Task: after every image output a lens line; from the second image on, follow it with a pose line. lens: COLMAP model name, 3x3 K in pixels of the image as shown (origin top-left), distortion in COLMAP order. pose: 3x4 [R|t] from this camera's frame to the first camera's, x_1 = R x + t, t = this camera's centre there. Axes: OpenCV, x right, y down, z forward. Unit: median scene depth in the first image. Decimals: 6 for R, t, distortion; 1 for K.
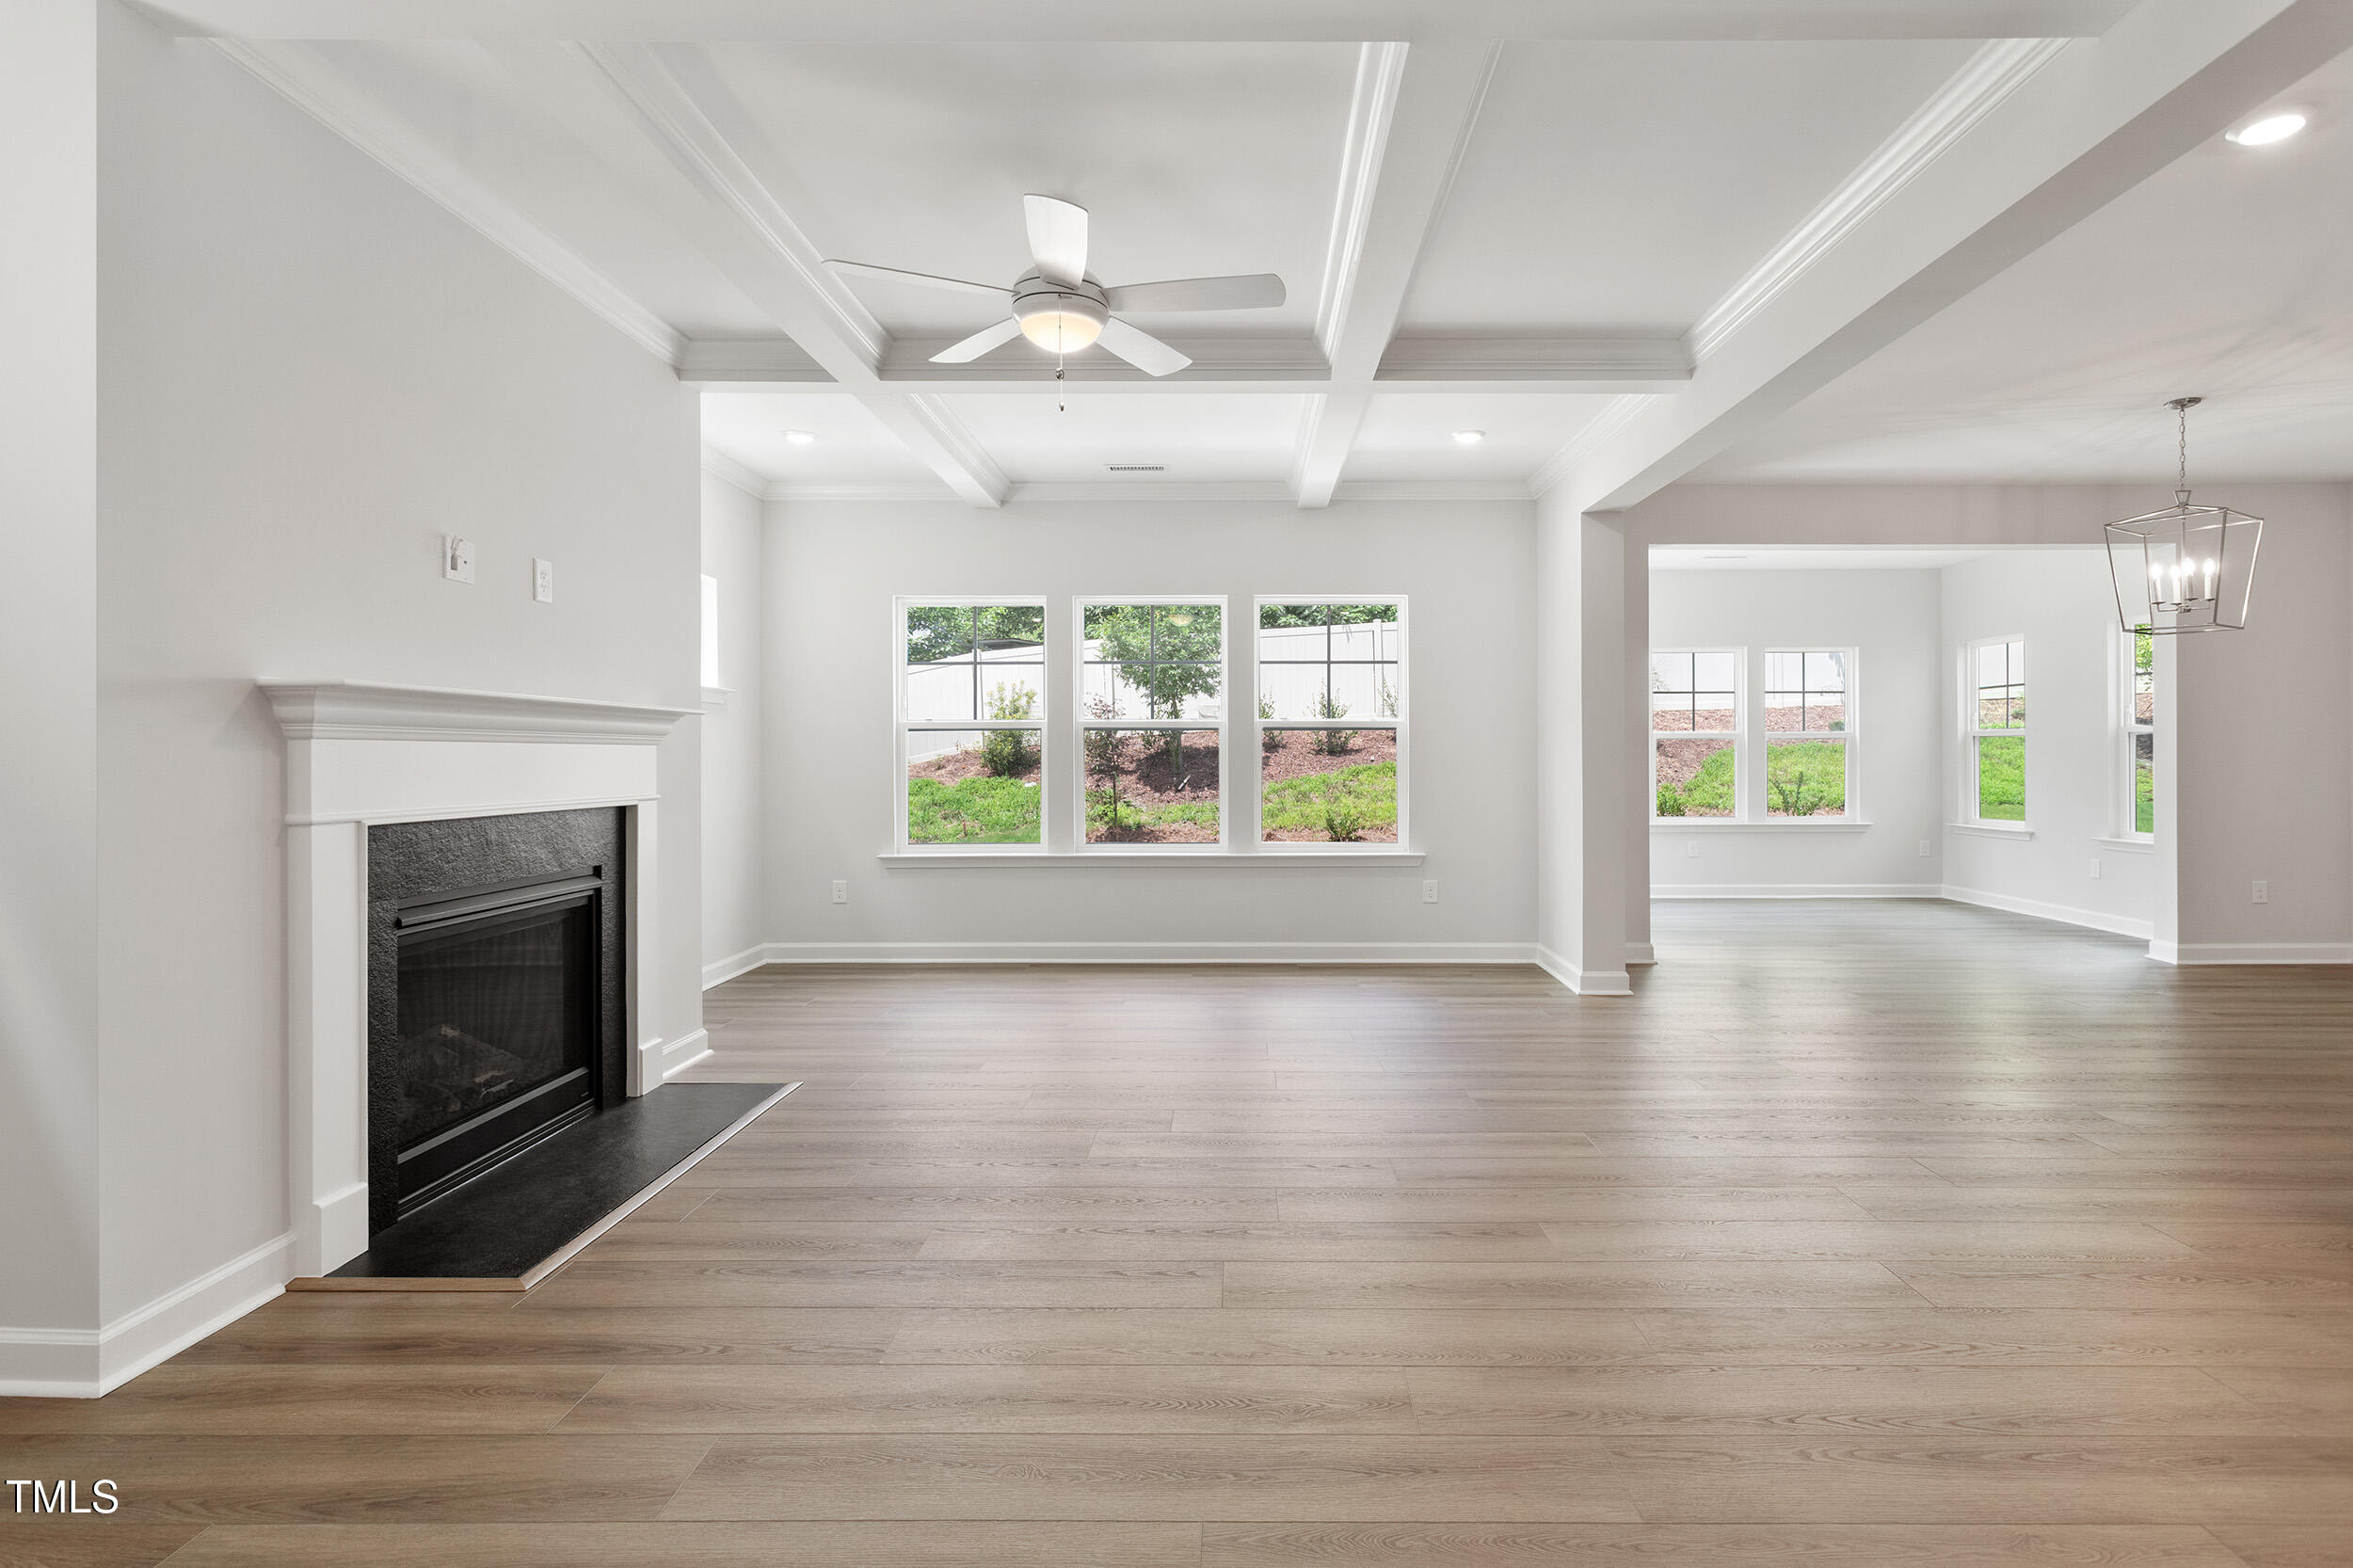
lens RADIAL K [[1107.2, 0, 1238.8], [0, 1107.2, 752.5], [0, 0, 1]] dist [0.000072, 0.000829]
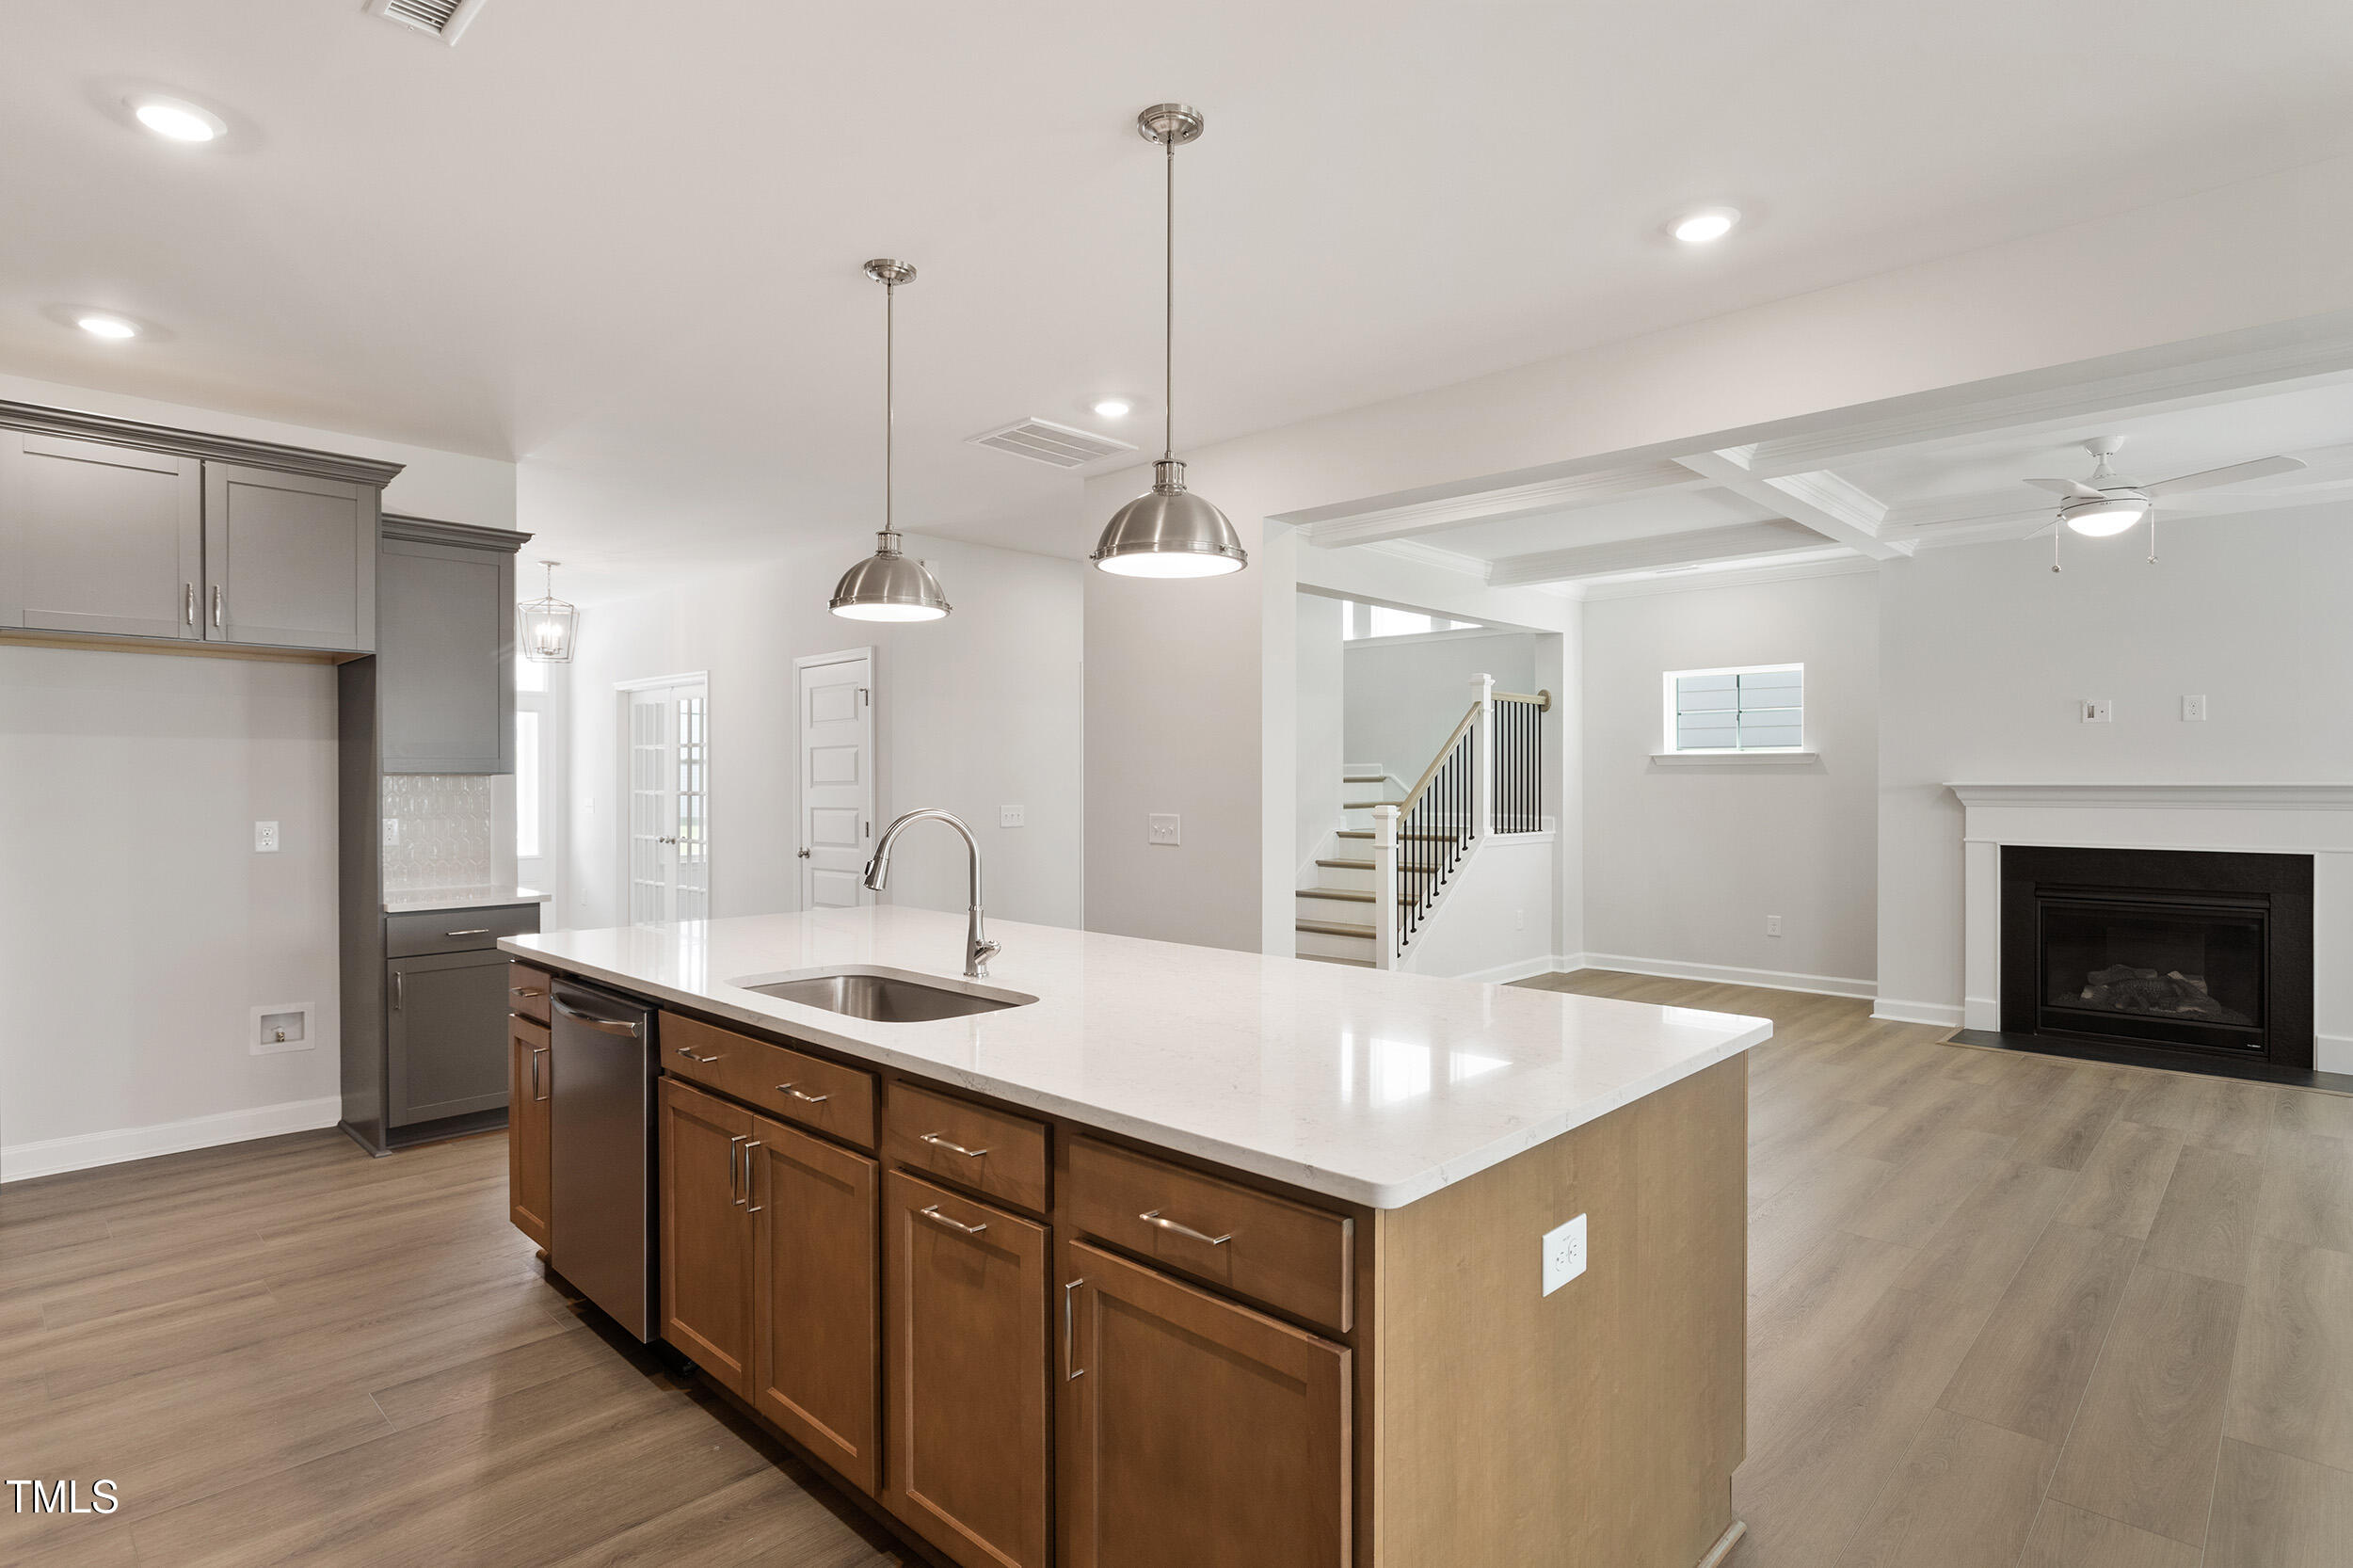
lens RADIAL K [[1190.1, 0, 1167.1], [0, 1190.1, 791.6], [0, 0, 1]] dist [0.001874, 0.002505]
pose [[-0.680148, 0.007455, -0.733037, 0.918794], [0.004871, 0.999972, 0.005651, -0.028026], [0.733059, 0.000273, -0.680166, 0.601346]]
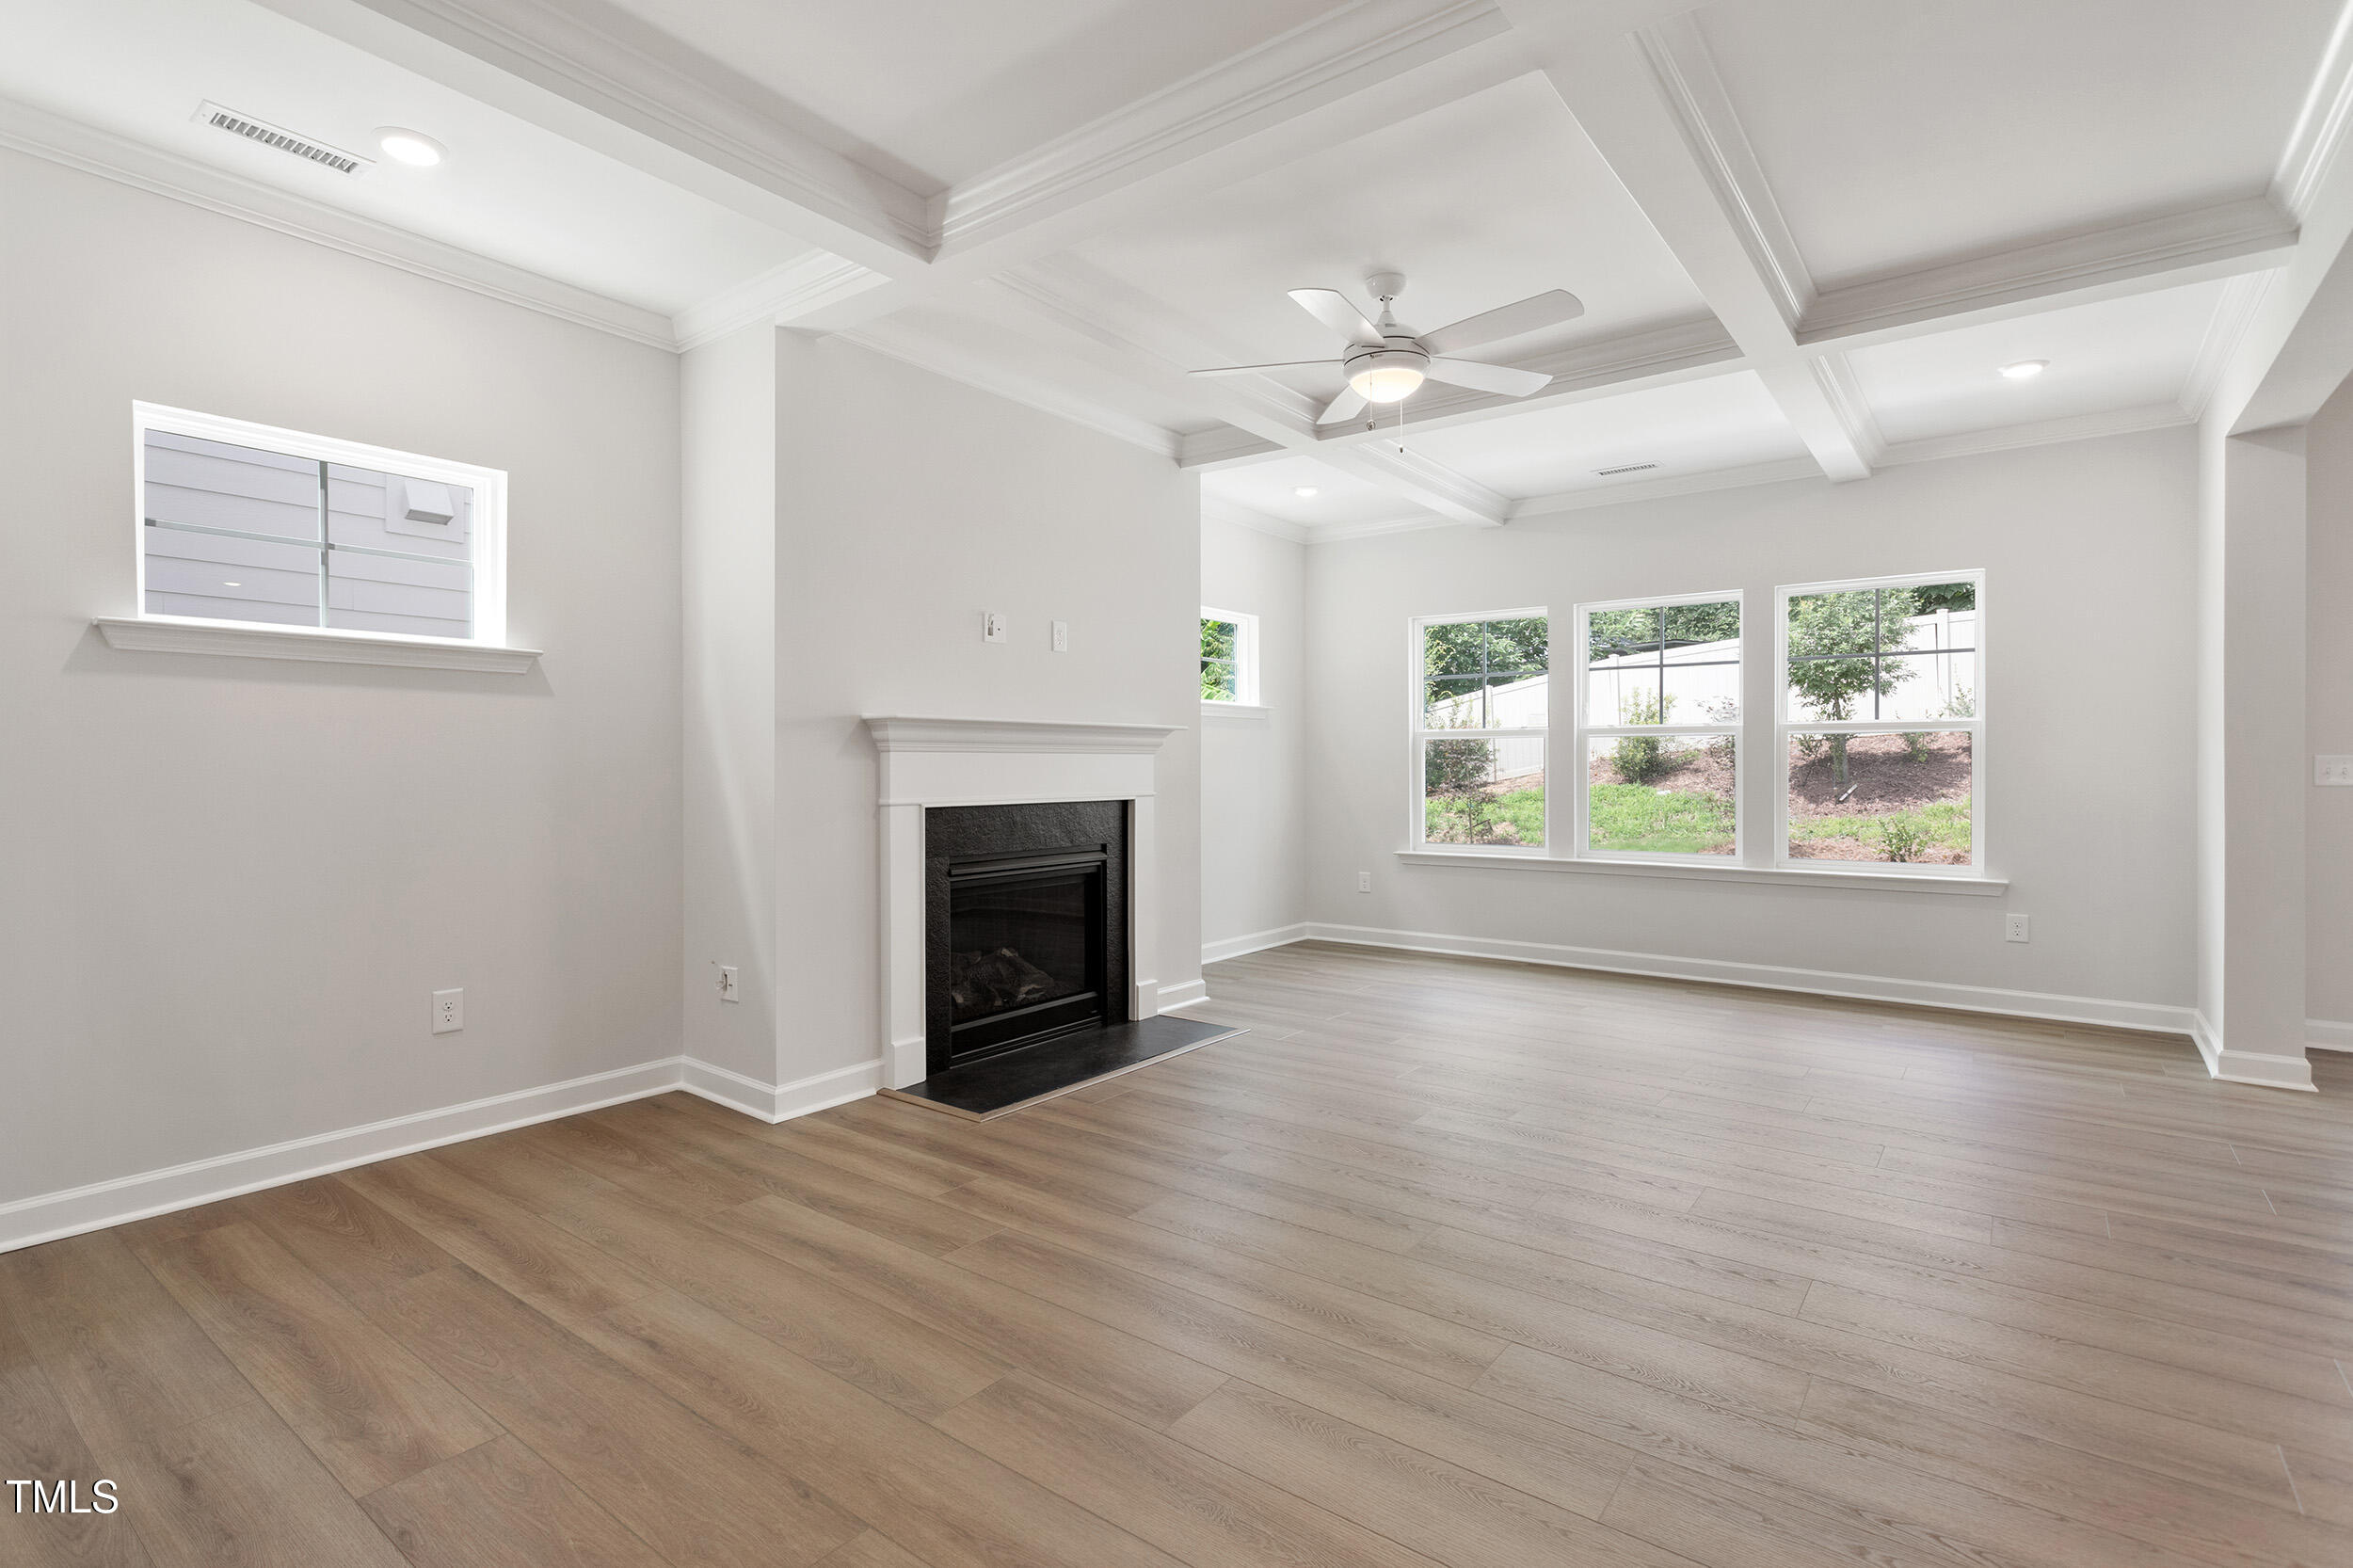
lens RADIAL K [[1107.2, 0, 1223.0], [0, 1107.2, 764.9], [0, 0, 1]] dist [0.000072, 0.000829]
pose [[0.810932, 0.001003, -0.585139, 0.194680], [0.002027, 0.999988, 0.004524, 0.000119], [0.585136, -0.004854, 0.810920, -0.004457]]
